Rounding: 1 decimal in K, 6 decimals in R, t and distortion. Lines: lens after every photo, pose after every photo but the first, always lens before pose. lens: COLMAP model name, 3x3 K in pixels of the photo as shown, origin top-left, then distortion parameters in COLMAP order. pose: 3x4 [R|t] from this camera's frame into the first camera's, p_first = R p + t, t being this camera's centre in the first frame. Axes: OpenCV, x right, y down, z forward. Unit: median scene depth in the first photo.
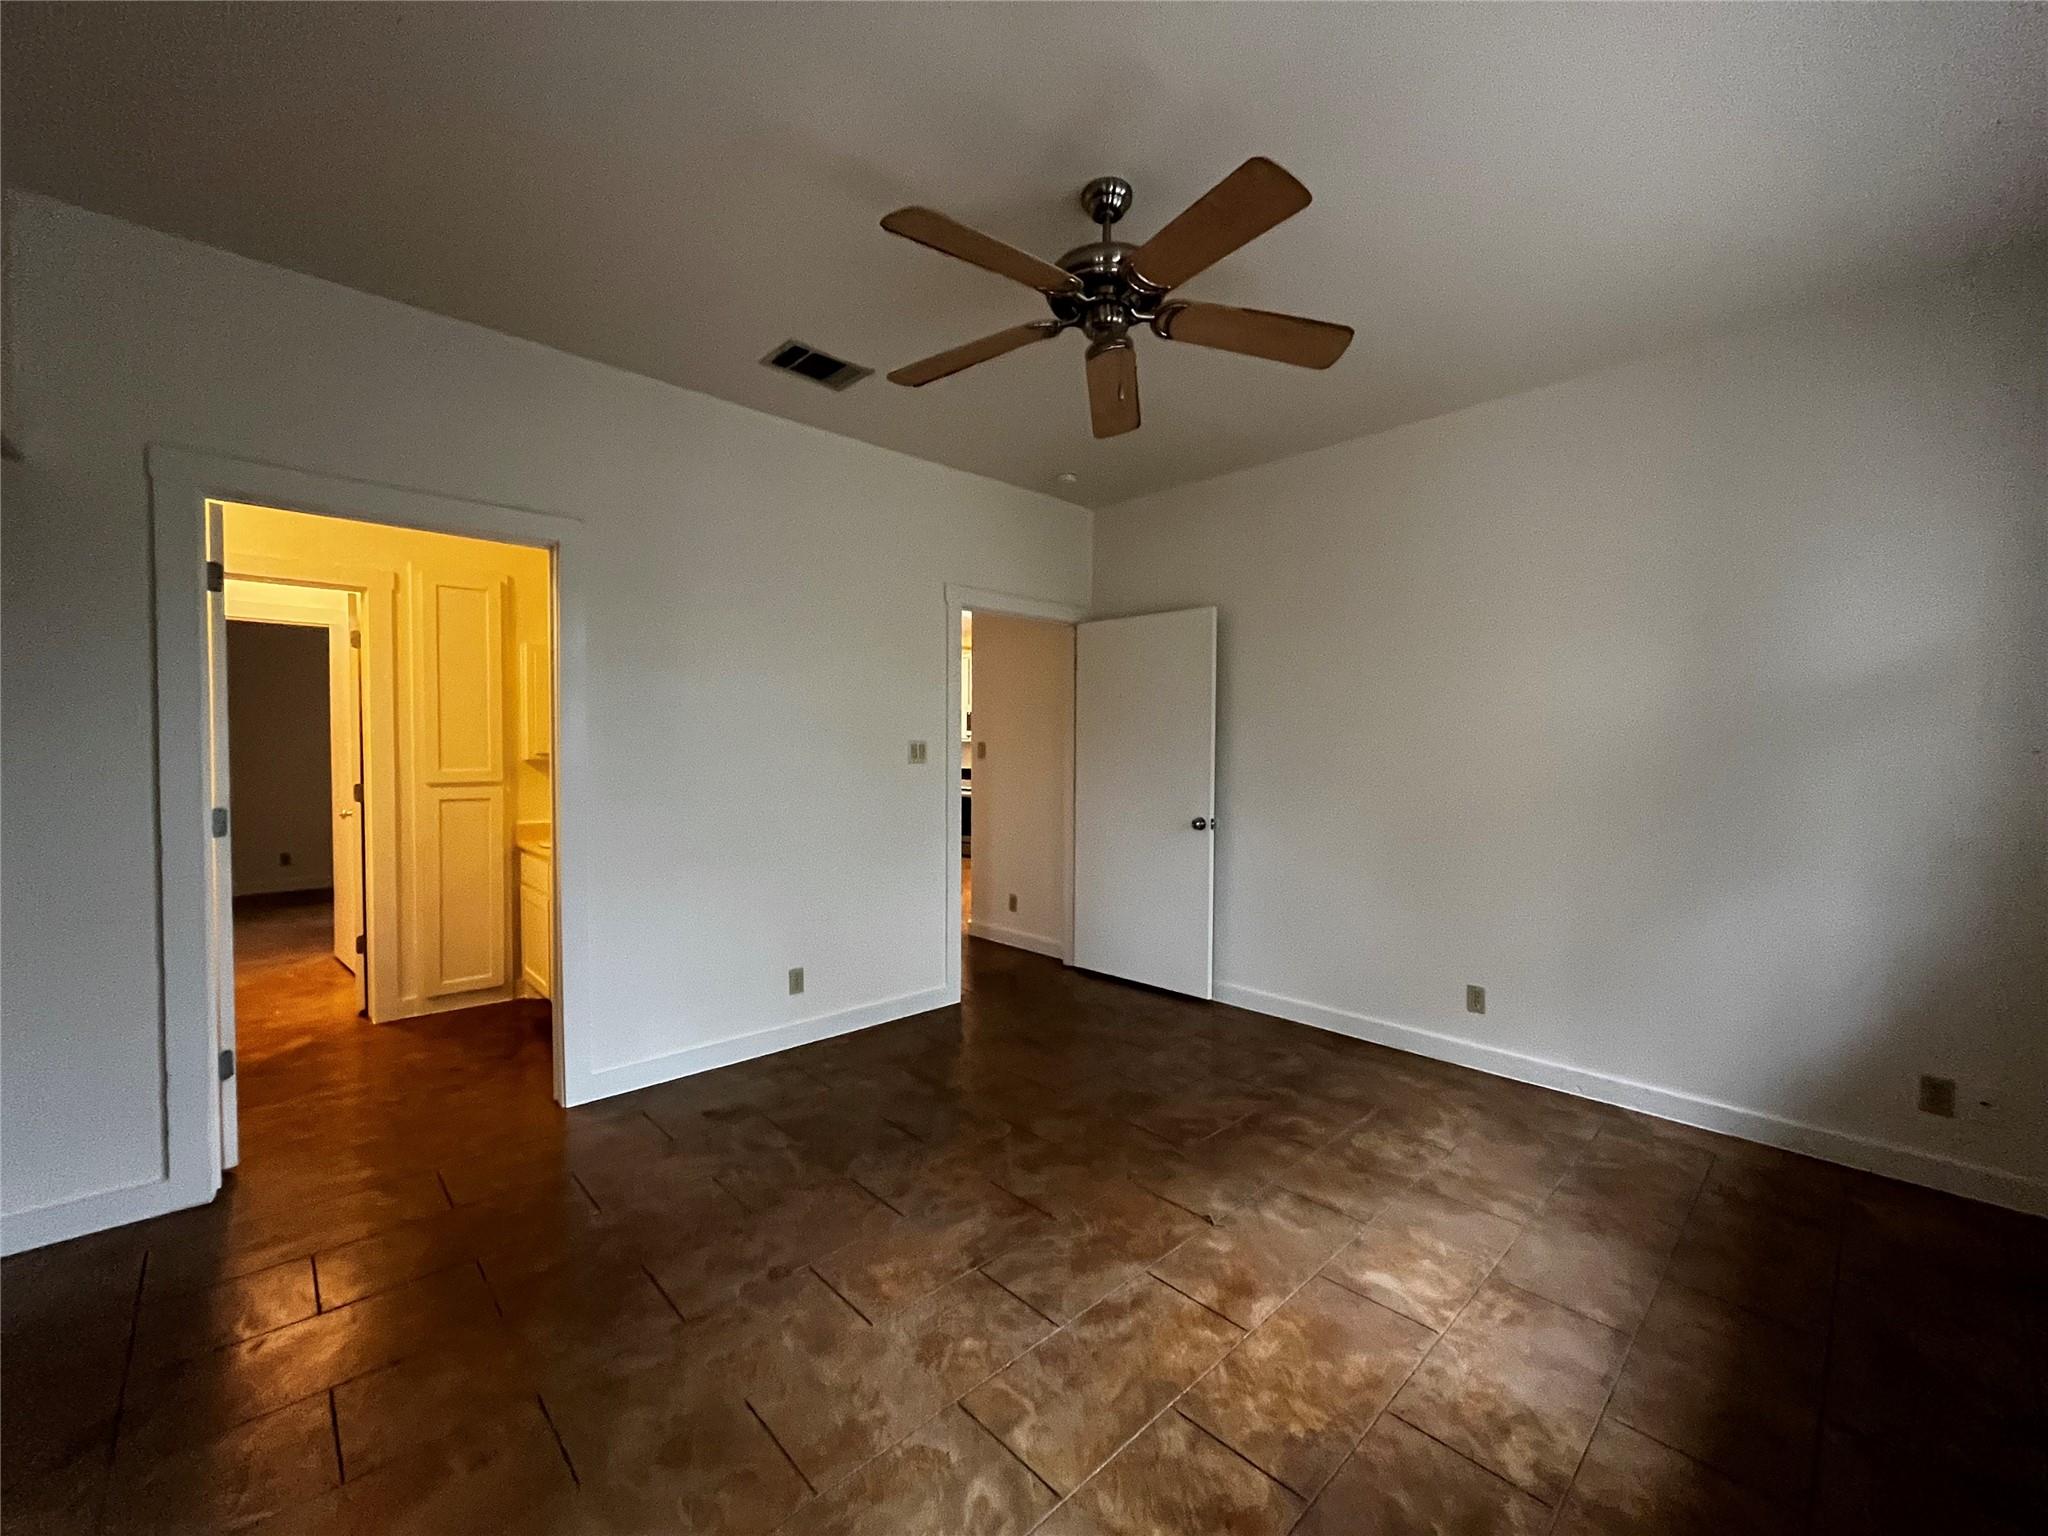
lens RADIAL K [[824.0, 0, 1020.6], [0, 824.0, 767.5], [0, 0, 1]] dist [-0.000843, -0.000033]
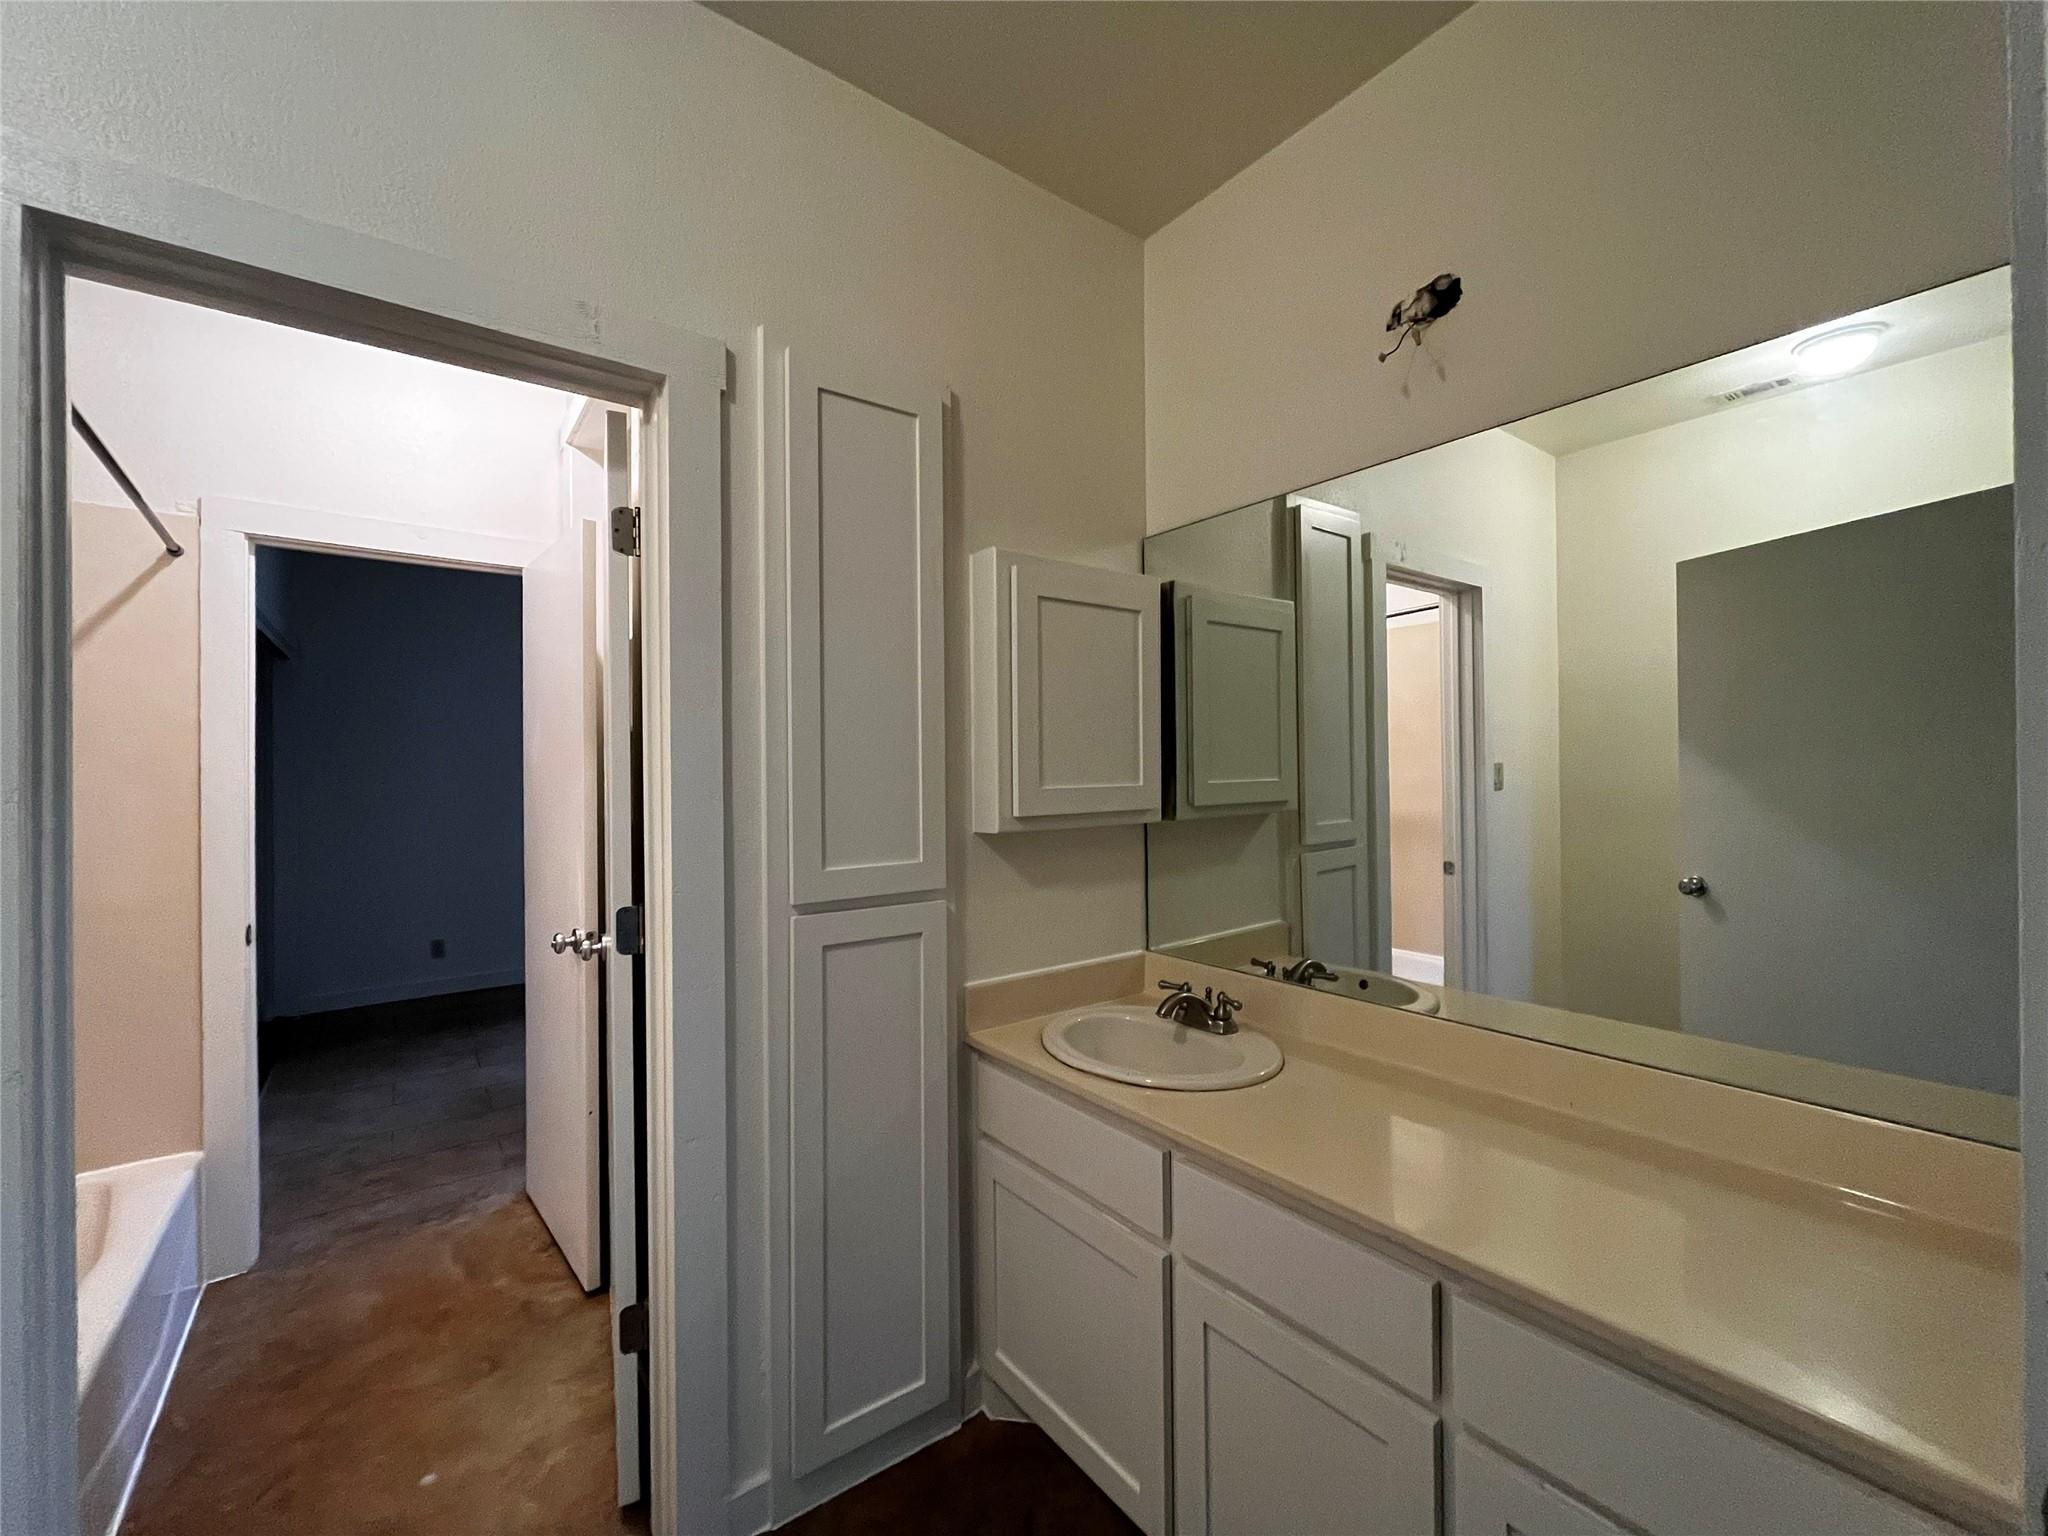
lens RADIAL K [[824.0, 0, 1020.6], [0, 824.0, 767.5], [0, 0, 1]] dist [-0.000843, -0.000033]
pose [[0.993974, -0.015189, -0.108562, -0.549488], [0.011850, 0.999439, -0.031341, -0.029424], [0.108977, 0.029865, 0.993596, 0.603128]]
